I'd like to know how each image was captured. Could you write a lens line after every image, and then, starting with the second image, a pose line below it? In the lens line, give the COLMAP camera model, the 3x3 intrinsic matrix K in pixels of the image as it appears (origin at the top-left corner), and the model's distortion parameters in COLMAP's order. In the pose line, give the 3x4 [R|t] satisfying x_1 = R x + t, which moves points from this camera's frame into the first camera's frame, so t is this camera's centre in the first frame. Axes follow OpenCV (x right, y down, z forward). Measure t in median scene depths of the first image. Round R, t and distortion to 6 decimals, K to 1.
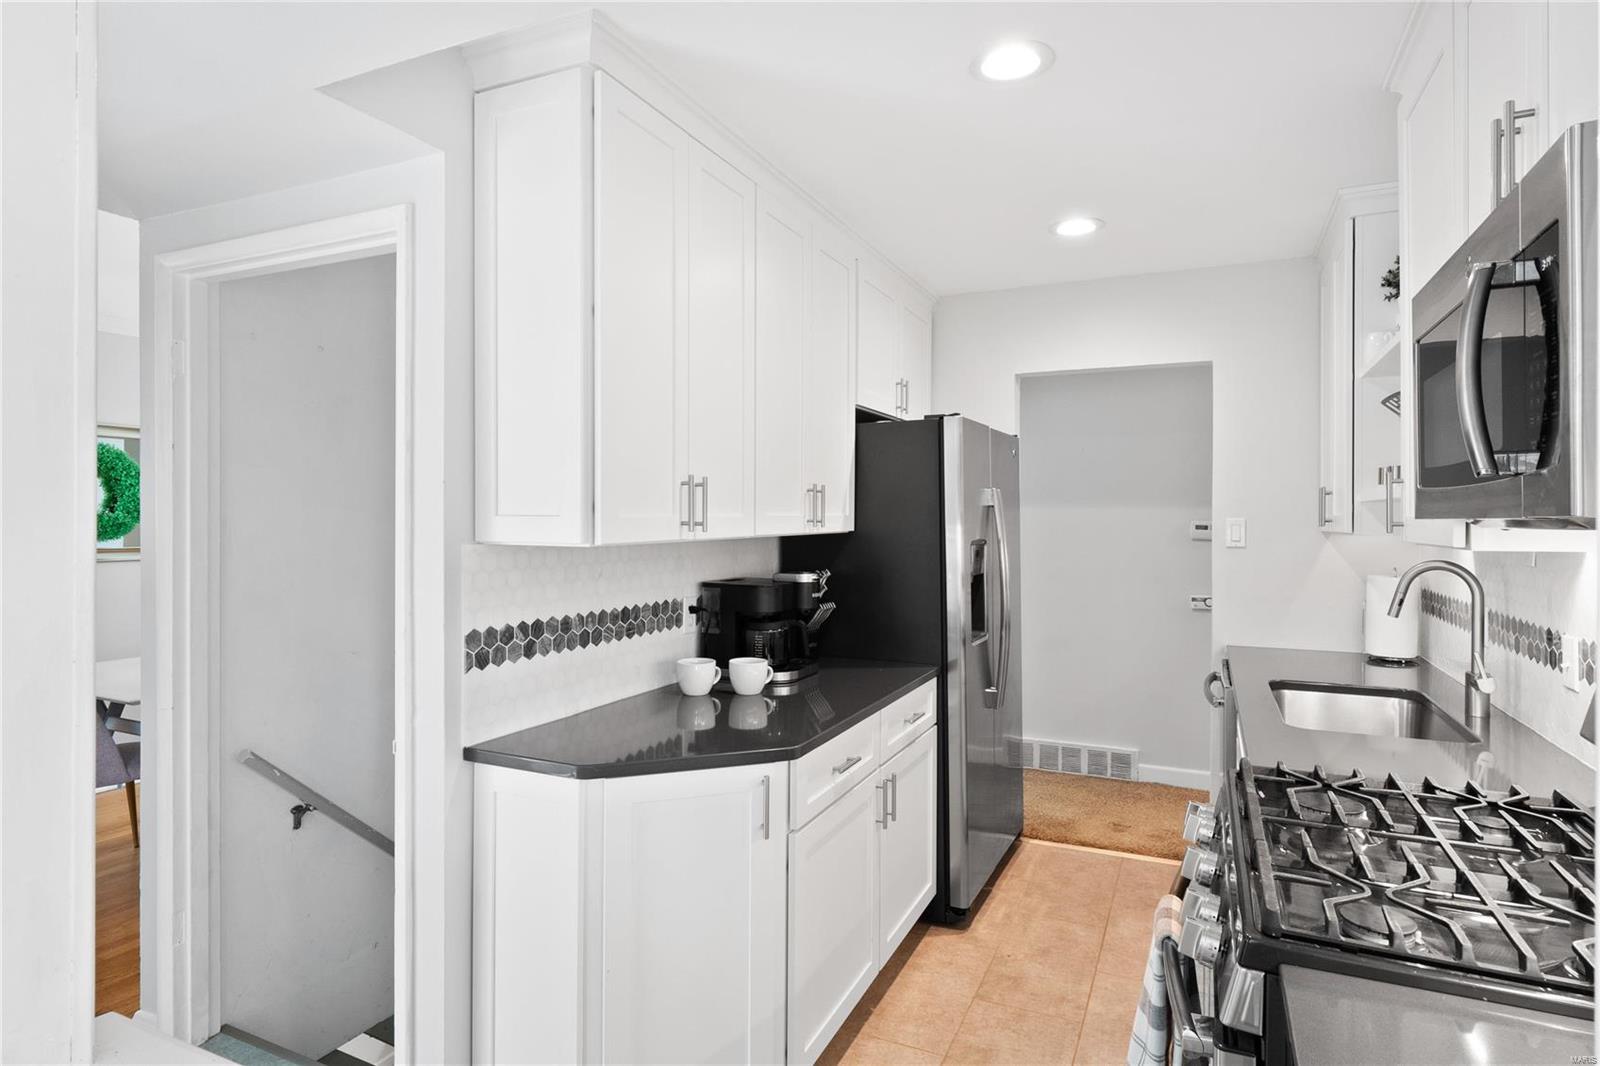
lens RADIAL K [[870.4, 0, 806.8], [0, 870.4, 519.2], [0, 0, 1]] dist [0.000066, -0.000882]
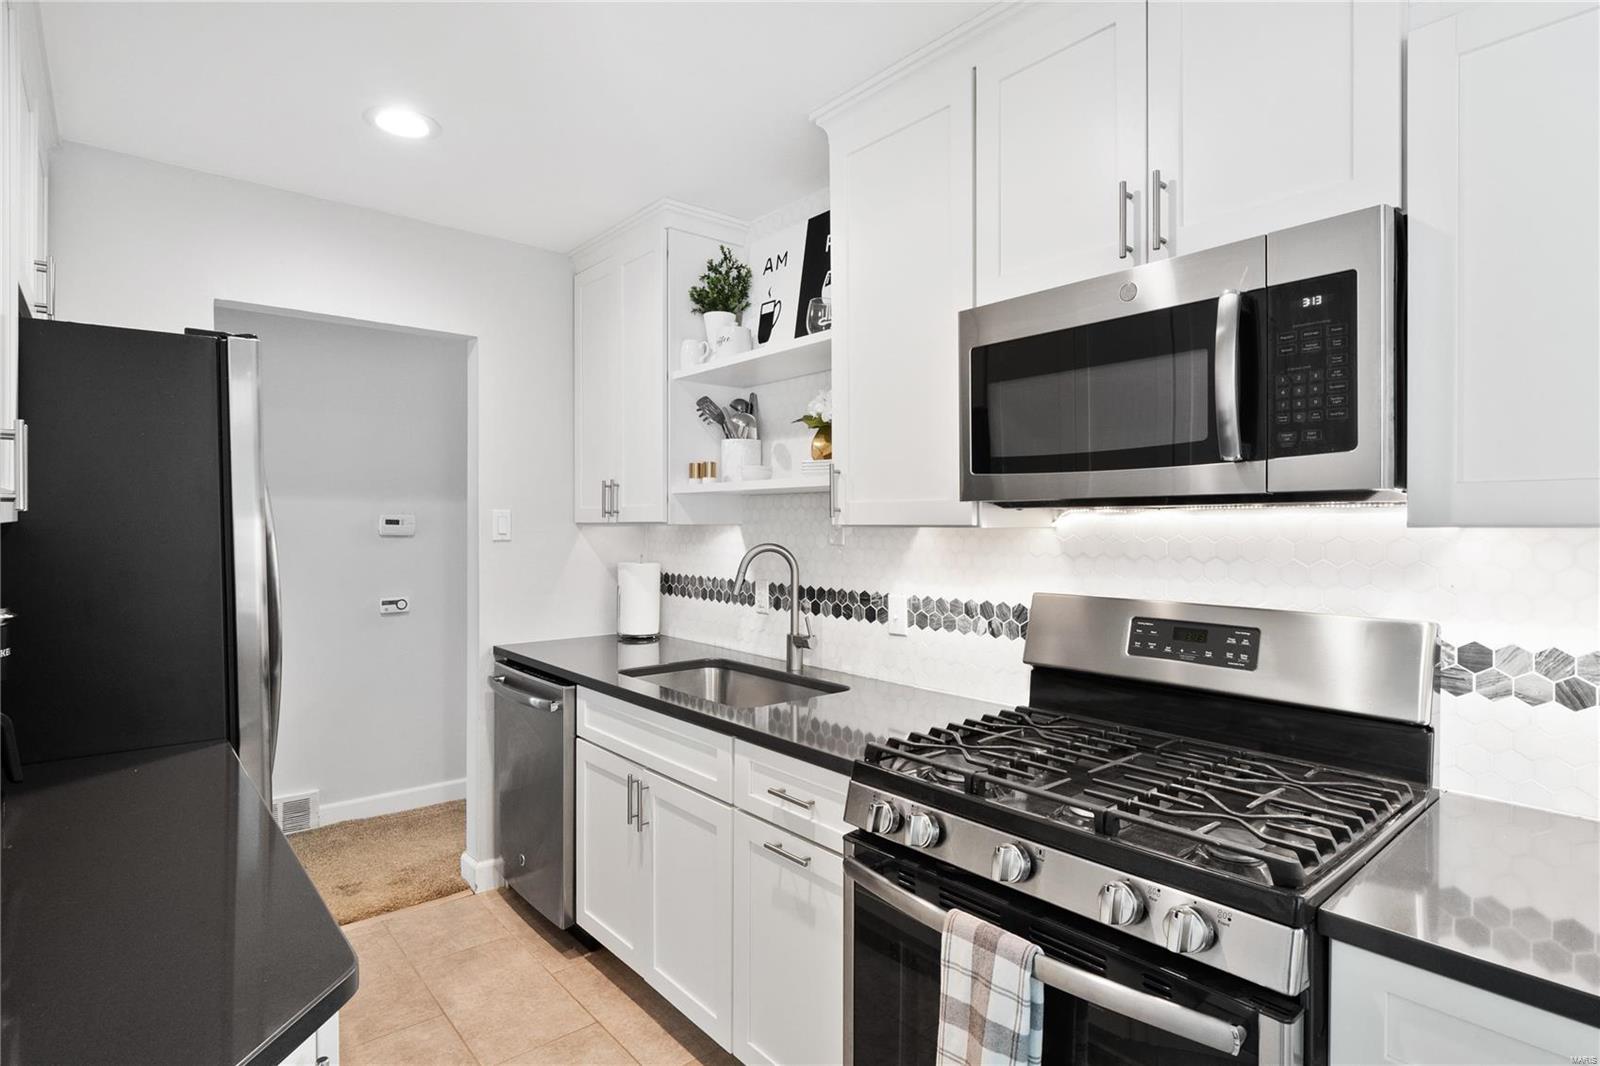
lens RADIAL K [[830.8, 0, 800.0], [0, 830.8, 533.0], [0, 0, 1]] dist [0.000625, 0.000494]
pose [[0.440296, -0.010458, 0.897792, -0.168762], [0.001029, 0.999937, 0.011143, 0.014625], [-0.897852, -0.003982, 0.440279, 0.314666]]
